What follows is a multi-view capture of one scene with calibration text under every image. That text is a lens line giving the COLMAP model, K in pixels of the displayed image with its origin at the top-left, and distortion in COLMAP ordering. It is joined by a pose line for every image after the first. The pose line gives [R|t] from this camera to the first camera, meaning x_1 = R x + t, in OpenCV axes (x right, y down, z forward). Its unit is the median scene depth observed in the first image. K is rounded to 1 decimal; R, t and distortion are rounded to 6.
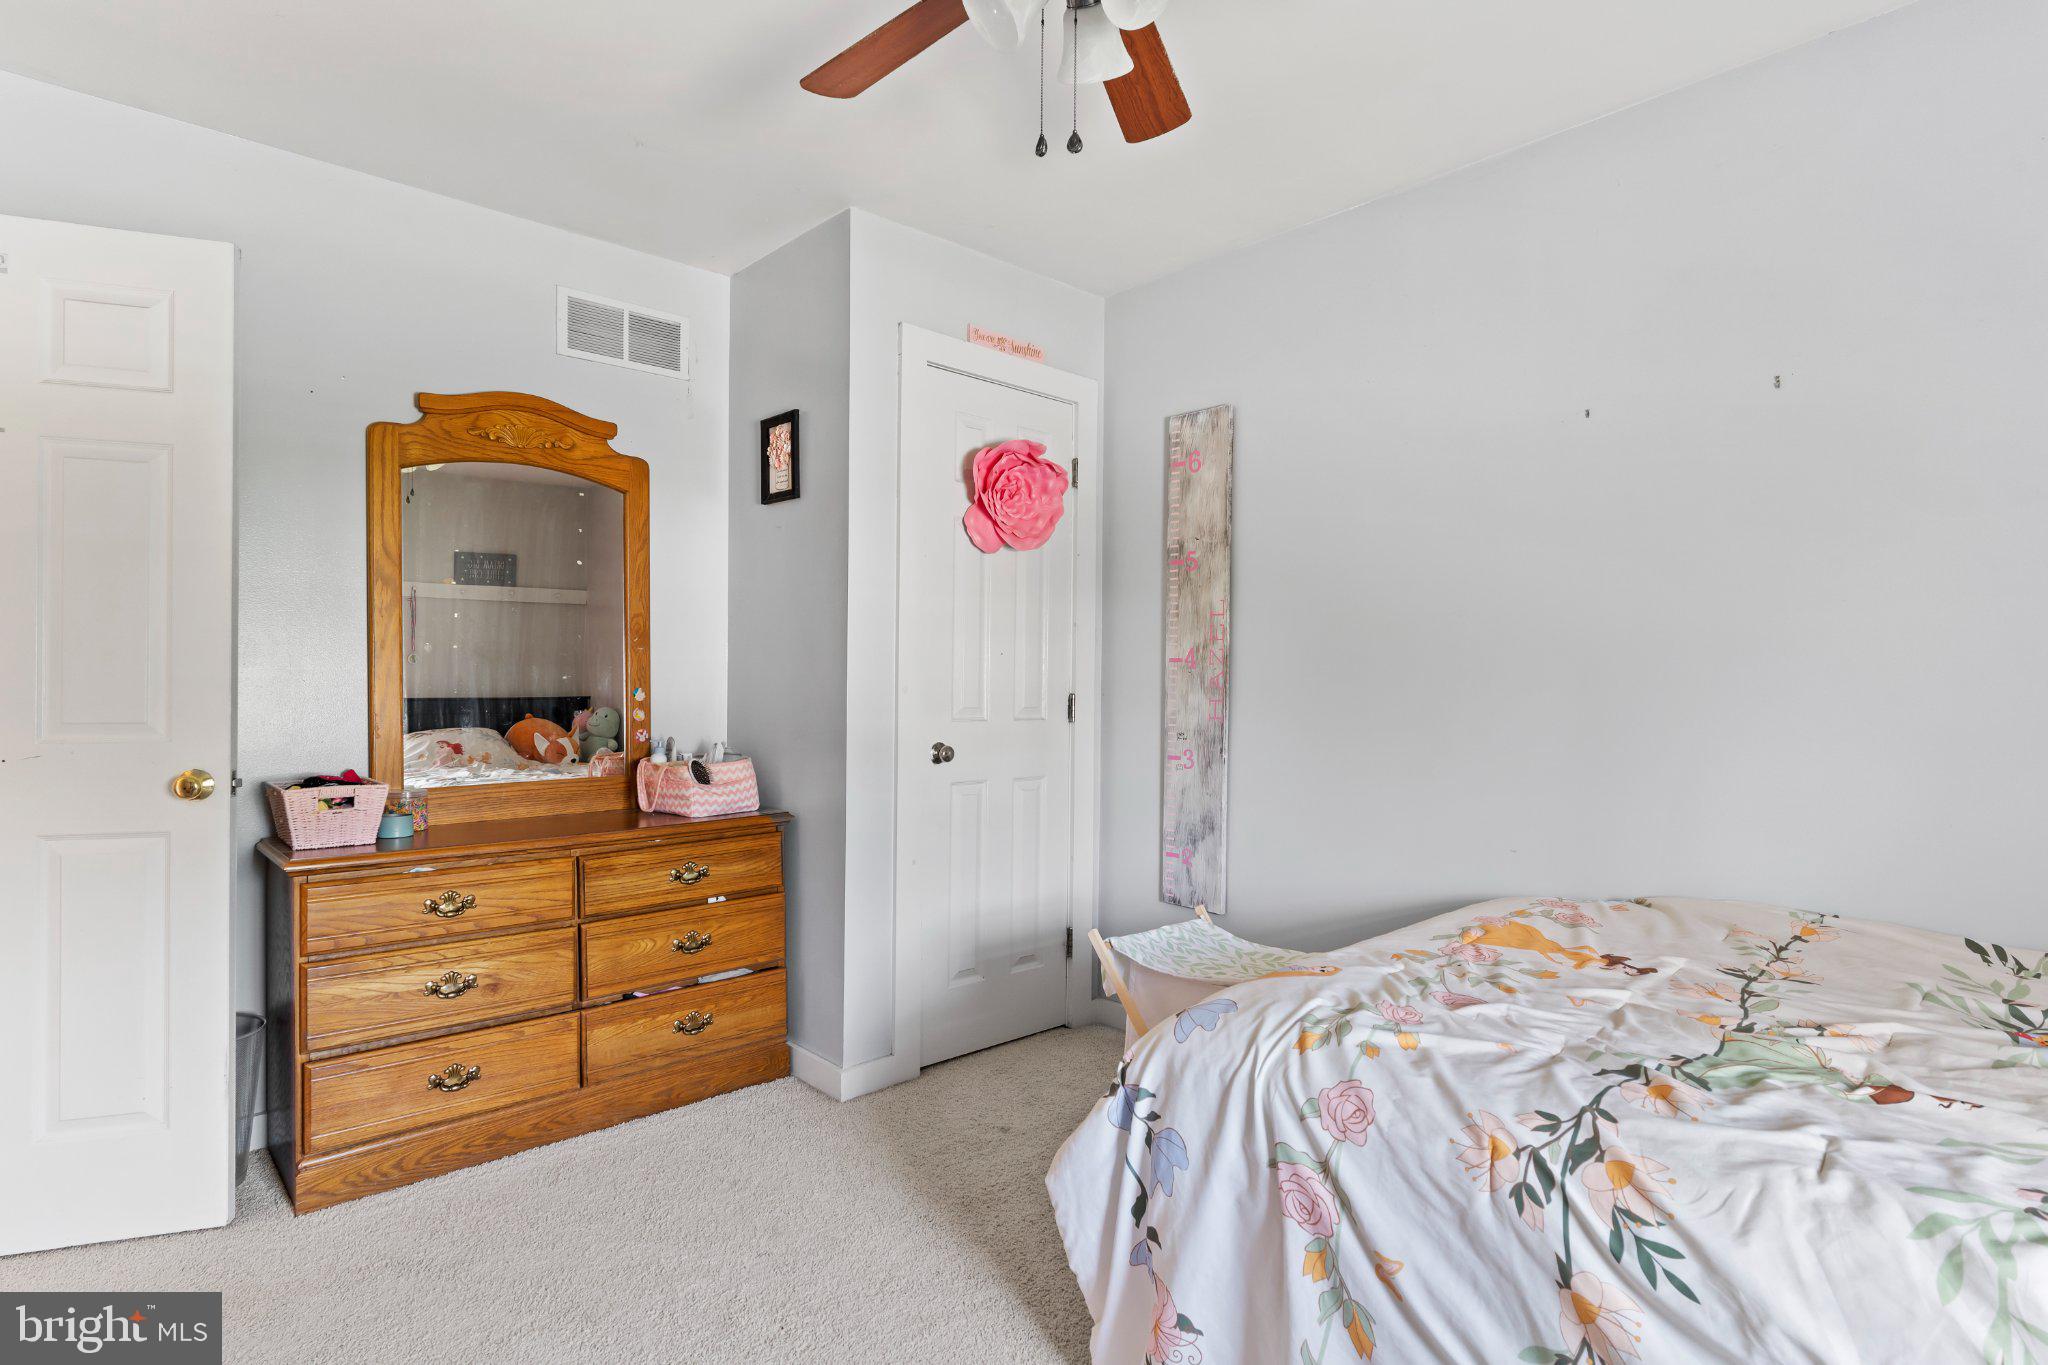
lens RADIAL K [[1037.8, 0, 1019.4], [0, 1037.8, 686.0], [0, 0, 1]] dist [-0.014323, 0.000406]
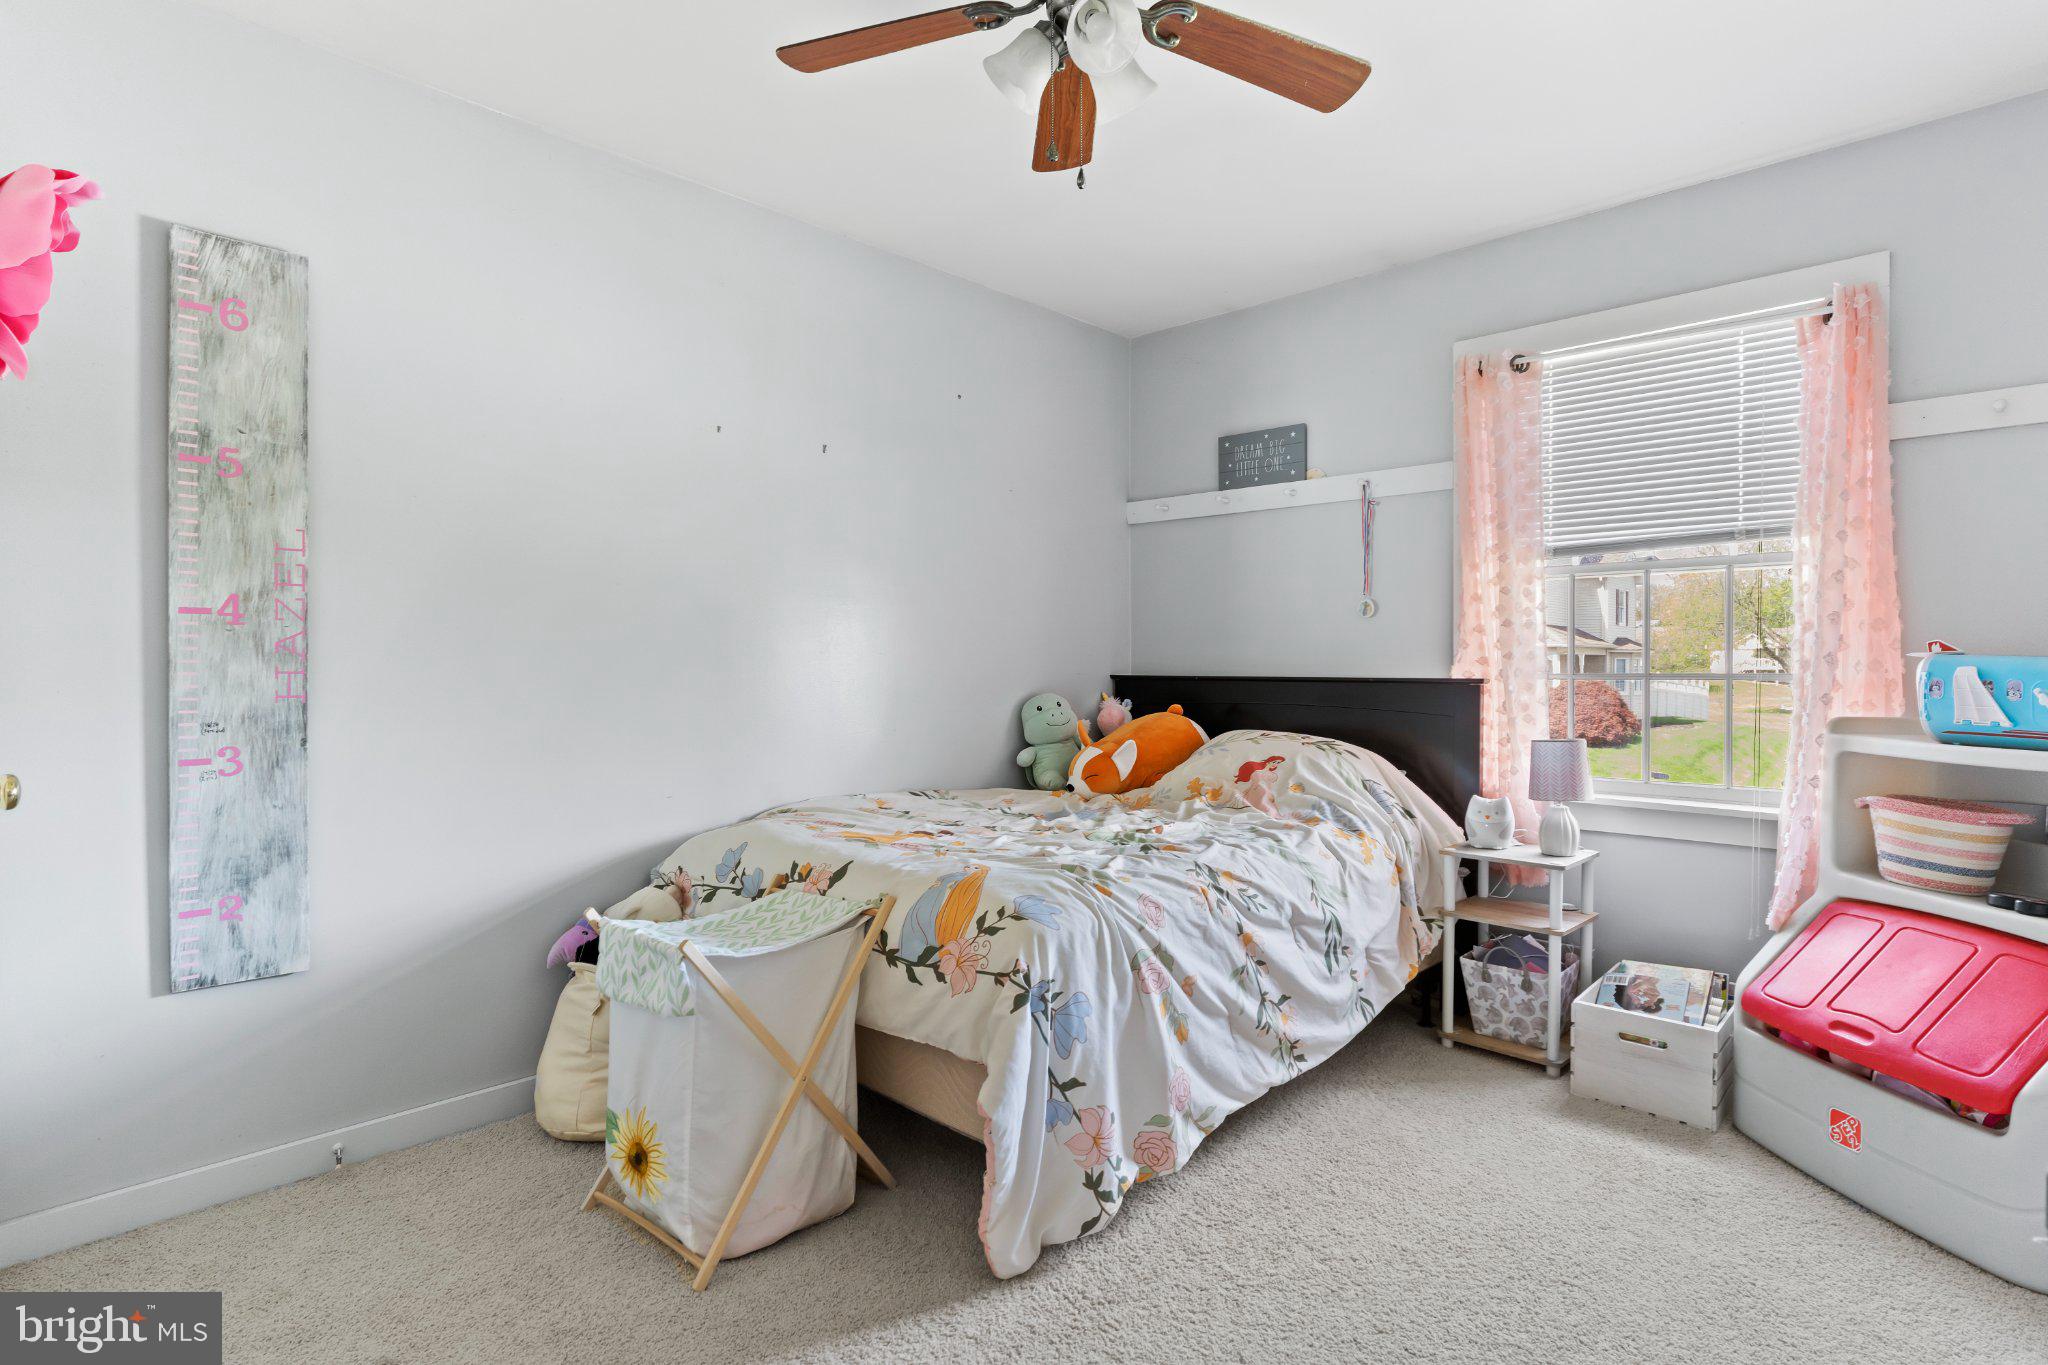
lens RADIAL K [[1037.8, 0, 1019.2], [0, 1037.8, 670.8], [0, 0, 1]] dist [-0.014323, 0.000406]
pose [[-0.066749, -0.017966, 0.997608, -0.529726], [0.001063, 0.999836, 0.018077, 0.001404], [-0.997769, 0.002267, -0.066719, 0.543593]]
